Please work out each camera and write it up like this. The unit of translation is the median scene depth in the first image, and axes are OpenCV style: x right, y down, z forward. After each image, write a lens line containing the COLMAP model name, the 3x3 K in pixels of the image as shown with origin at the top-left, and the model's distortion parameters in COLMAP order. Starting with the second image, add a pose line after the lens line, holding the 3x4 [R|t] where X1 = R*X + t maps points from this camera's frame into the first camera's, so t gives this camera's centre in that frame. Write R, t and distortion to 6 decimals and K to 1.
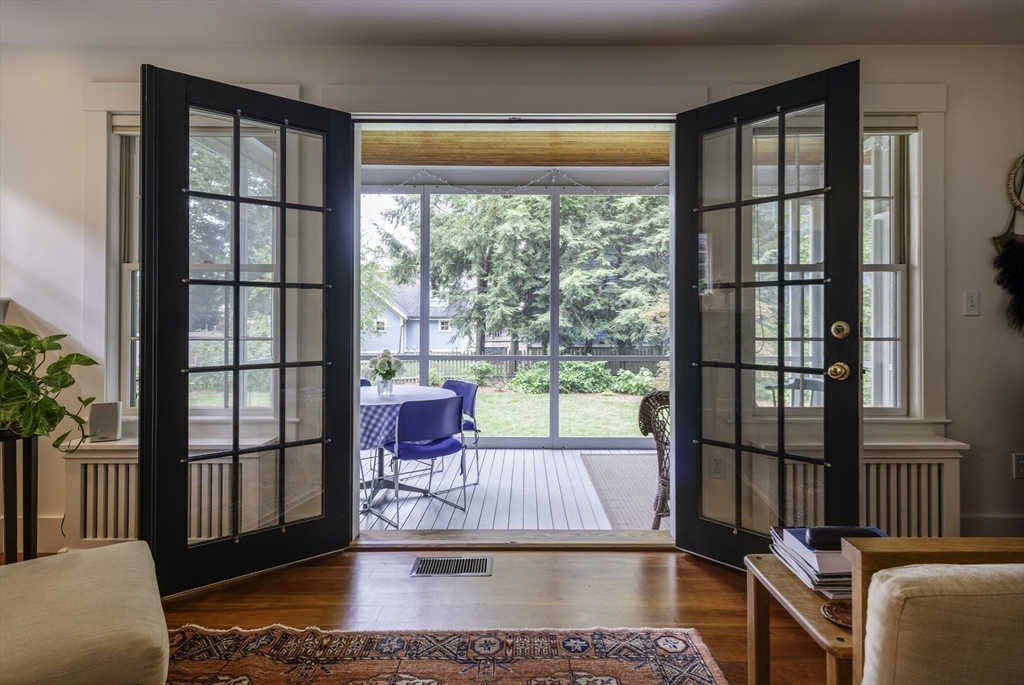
lens RADIAL K [[549.6, 0, 523.6], [0, 549.6, 311.7], [0, 0, 1]] dist [0.008750, -0.002133]
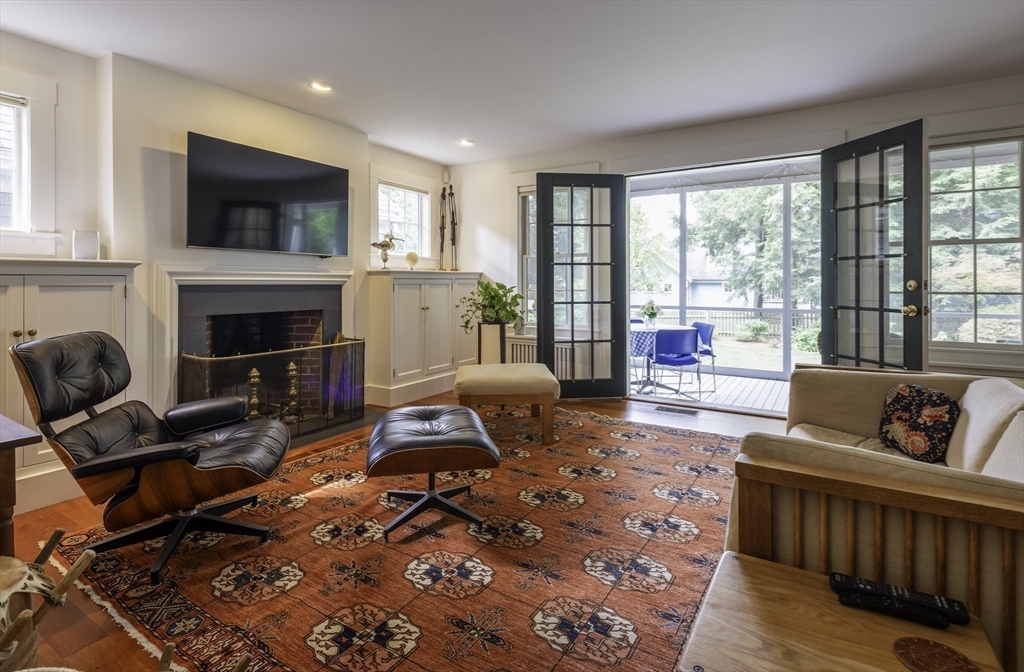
lens RADIAL K [[499.3, 0, 520.0], [0, 499.3, 285.7], [0, 0, 1]] dist [0.000747, -0.000557]
pose [[0.852304, 0.000843, -0.523046, 0.281636], [0.009841, 0.999796, 0.017648, -0.001923], [0.522954, -0.020188, 0.852122, -0.666813]]
